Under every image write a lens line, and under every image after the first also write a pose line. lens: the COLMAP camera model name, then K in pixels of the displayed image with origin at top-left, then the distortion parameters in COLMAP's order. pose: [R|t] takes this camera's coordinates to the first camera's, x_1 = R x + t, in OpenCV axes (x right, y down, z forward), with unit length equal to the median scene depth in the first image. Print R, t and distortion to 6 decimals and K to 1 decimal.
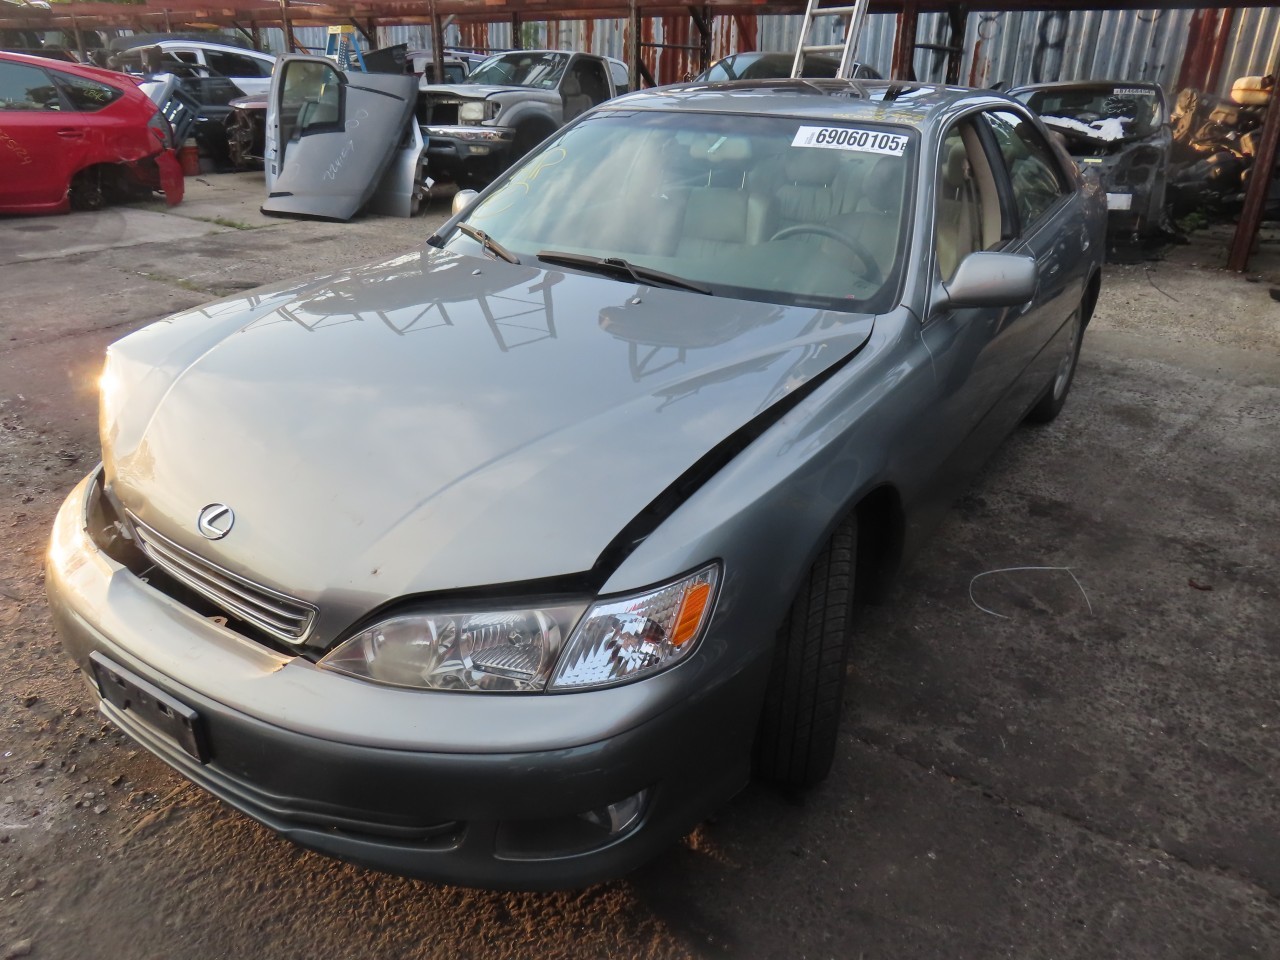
lens RADIAL K [[921.7, 0, 642.5], [0, 921.7, 481.5], [0, 0, 1]] dist [-0.009407, 0.006471]
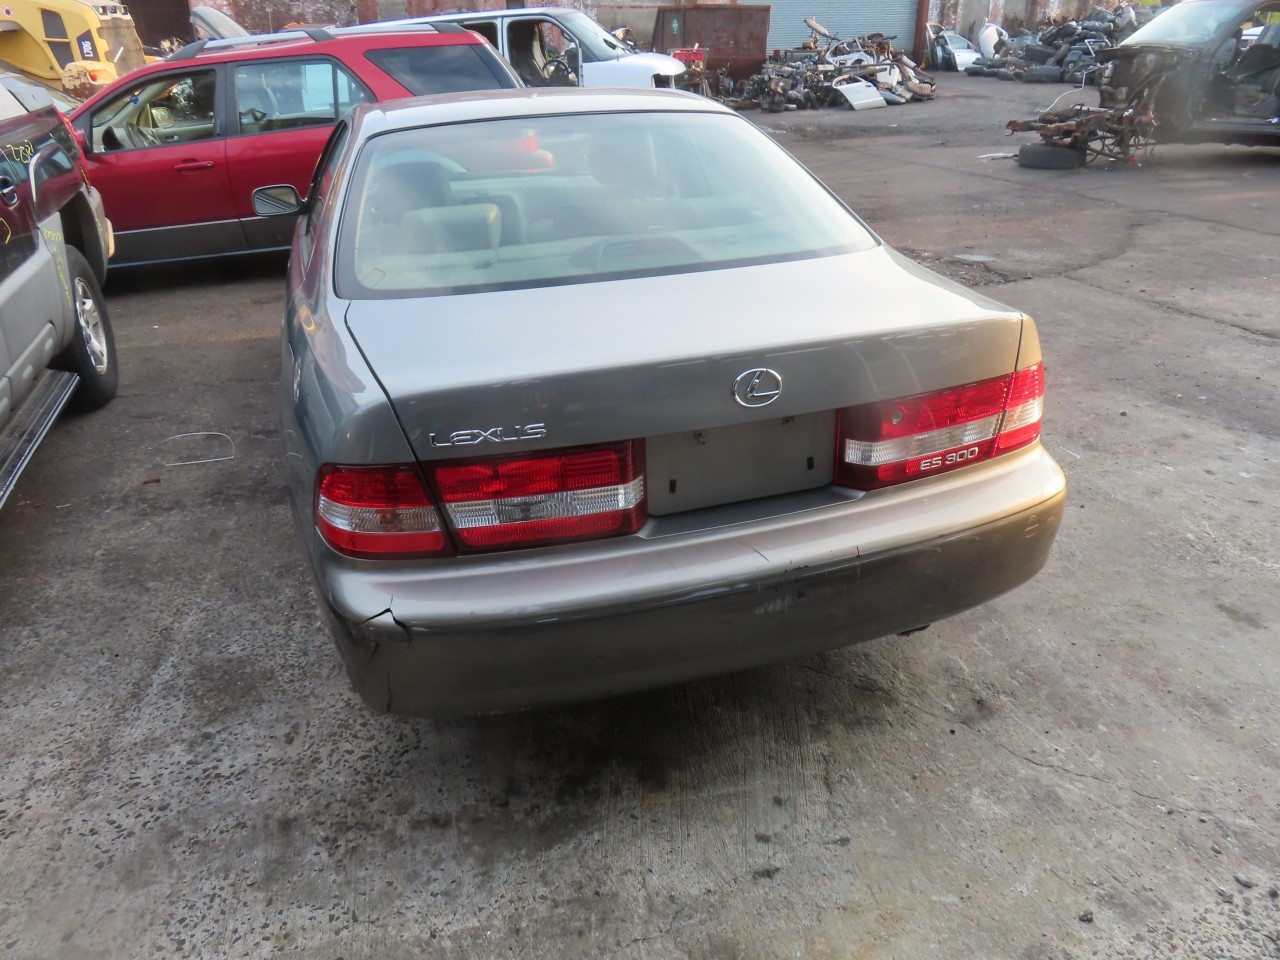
lens RADIAL K [[921.7, 0, 643.6], [0, 921.7, 477.6], [0, 0, 1]] dist [-0.009407, 0.006471]
pose [[-0.619793, 0.337208, -0.708623, 0.887566], [-0.308547, 0.725545, 0.615129, -0.733089], [0.721564, 0.599896, -0.345643, 1.578589]]
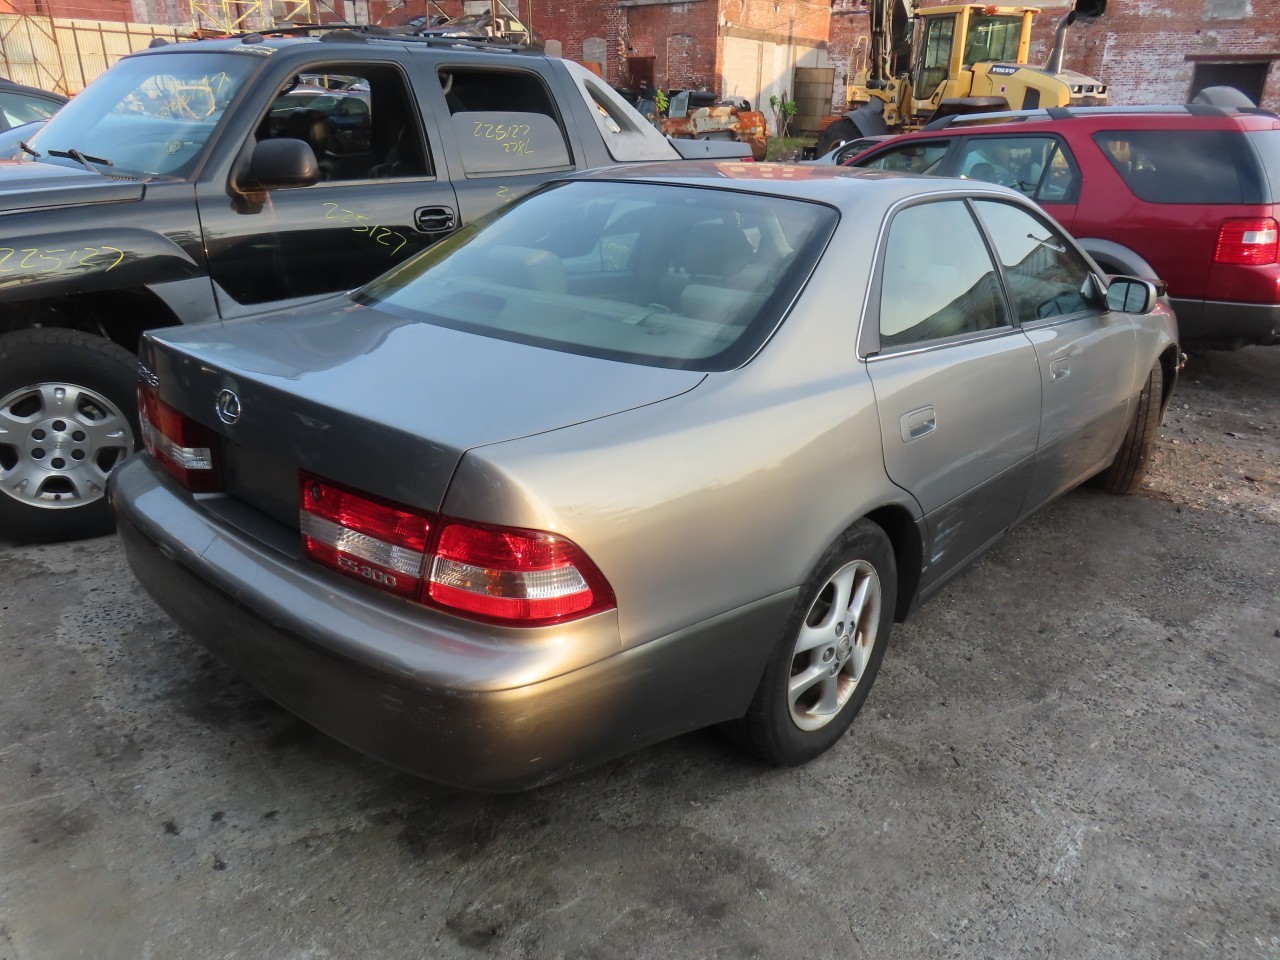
lens RADIAL K [[921.7, 0, 641.2], [0, 921.7, 486.5], [0, 0, 1]] dist [-0.009407, 0.006471]
pose [[-0.989499, -0.082700, 0.118542, 0.199438], [0.027281, 0.698539, 0.715052, -0.828411], [-0.141941, 0.710777, -0.688948, 1.789116]]
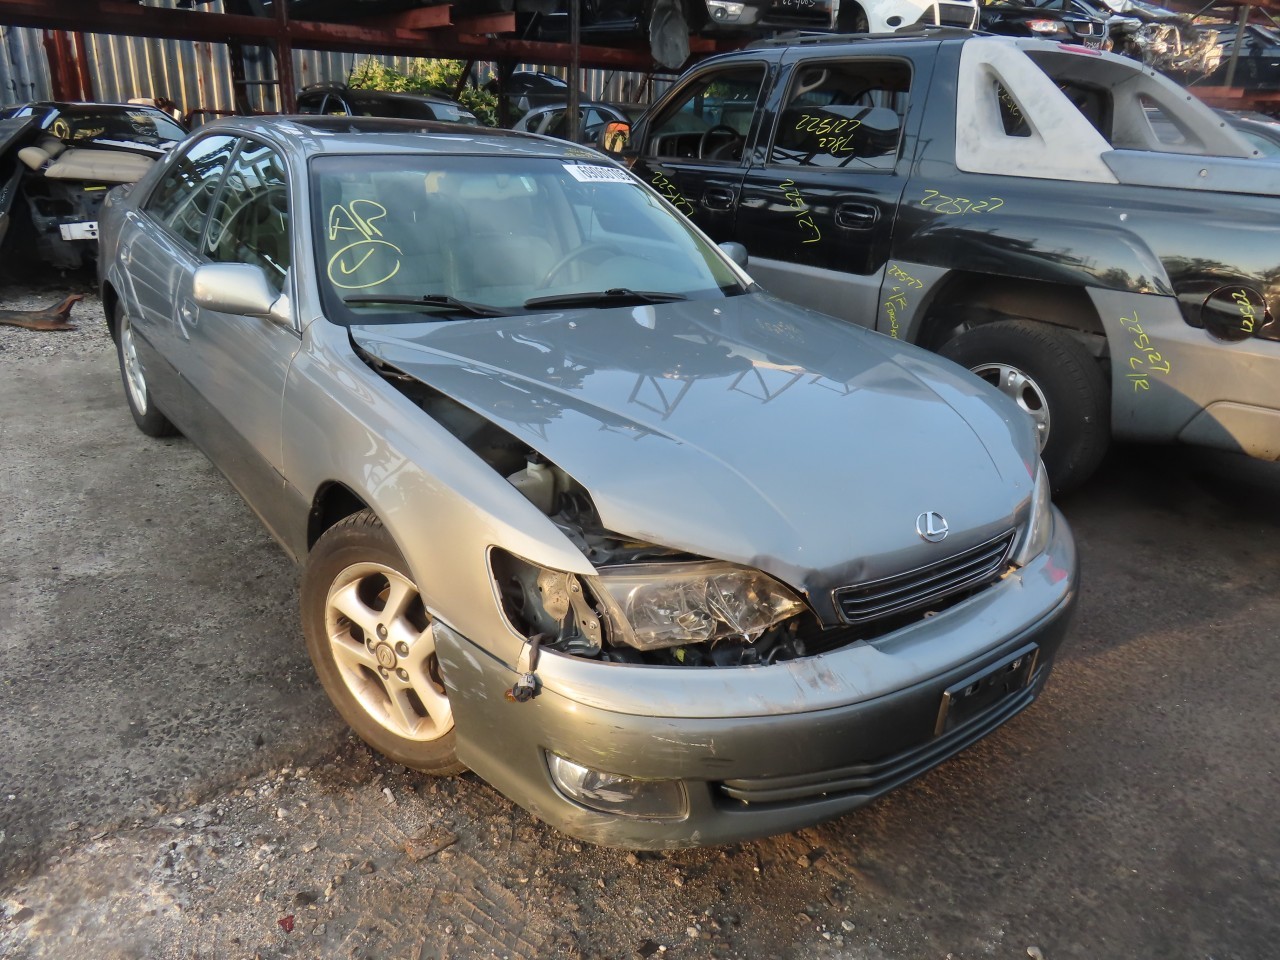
lens RADIAL K [[921.7, 0, 640.3], [0, 921.7, 477.5], [0, 0, 1]] dist [-0.009407, 0.006471]
pose [[0.318547, -0.337164, 0.885917, -0.745715], [0.348766, 0.910731, 0.221203, -0.185831], [-0.881414, 0.238514, 0.407702, 0.394182]]
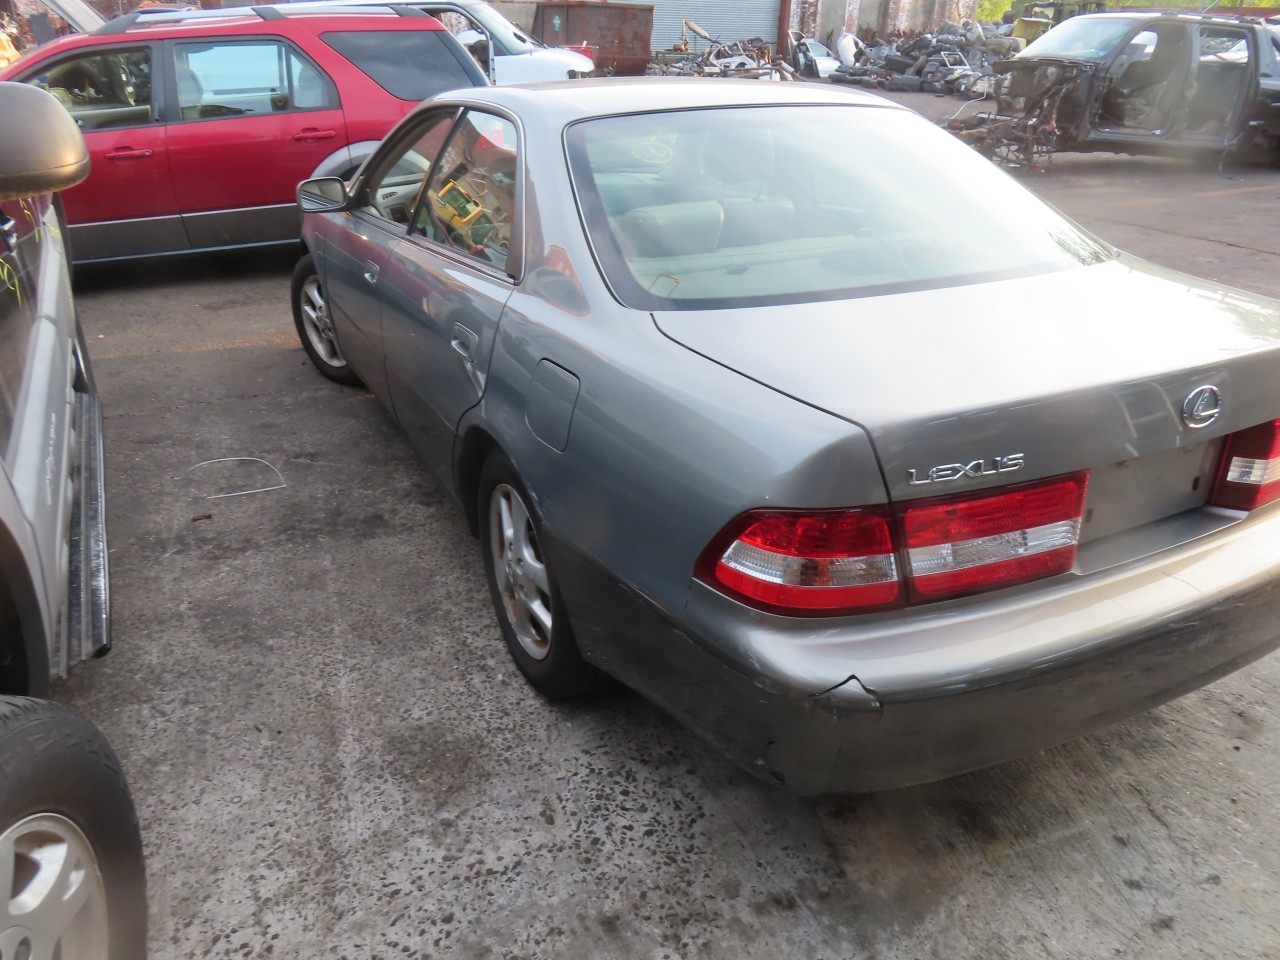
lens RADIAL K [[921.7, 0, 642.3], [0, 921.7, 477.4], [0, 0, 1]] dist [-0.009407, 0.006471]
pose [[-0.490363, 0.356693, -0.795182, 0.988749], [-0.374878, 0.737360, 0.561931, -0.613601], [0.786772, 0.573647, -0.227858, 1.338834]]
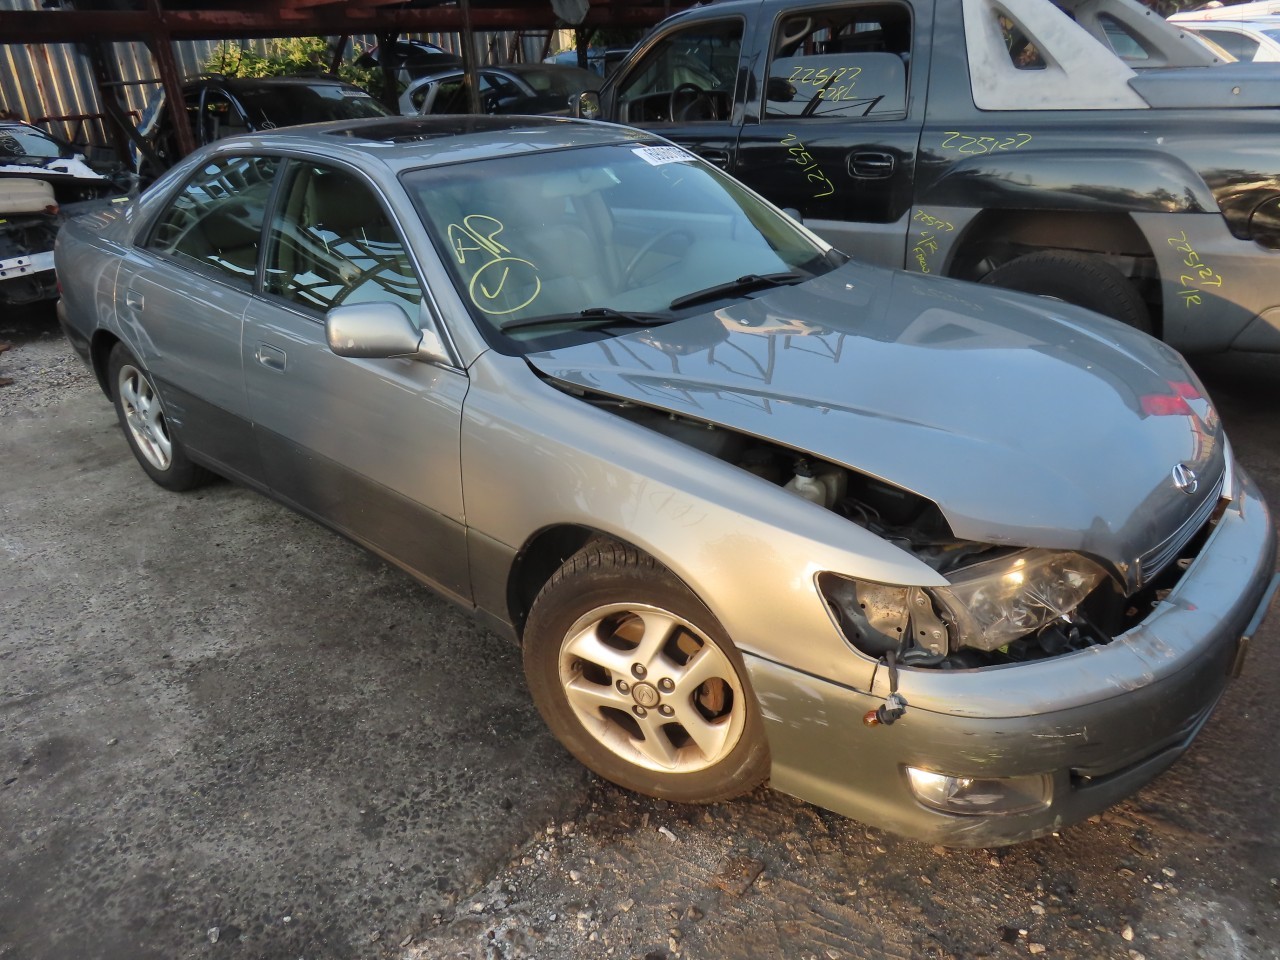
lens RADIAL K [[921.7, 0, 638.9], [0, 921.7, 477.7], [0, 0, 1]] dist [-0.009407, 0.006471]
pose [[0.150643, -0.416892, 0.896386, -0.767270], [0.447307, 0.837350, 0.314263, -0.302023], [-0.881603, 0.353618, 0.312620, 0.587778]]
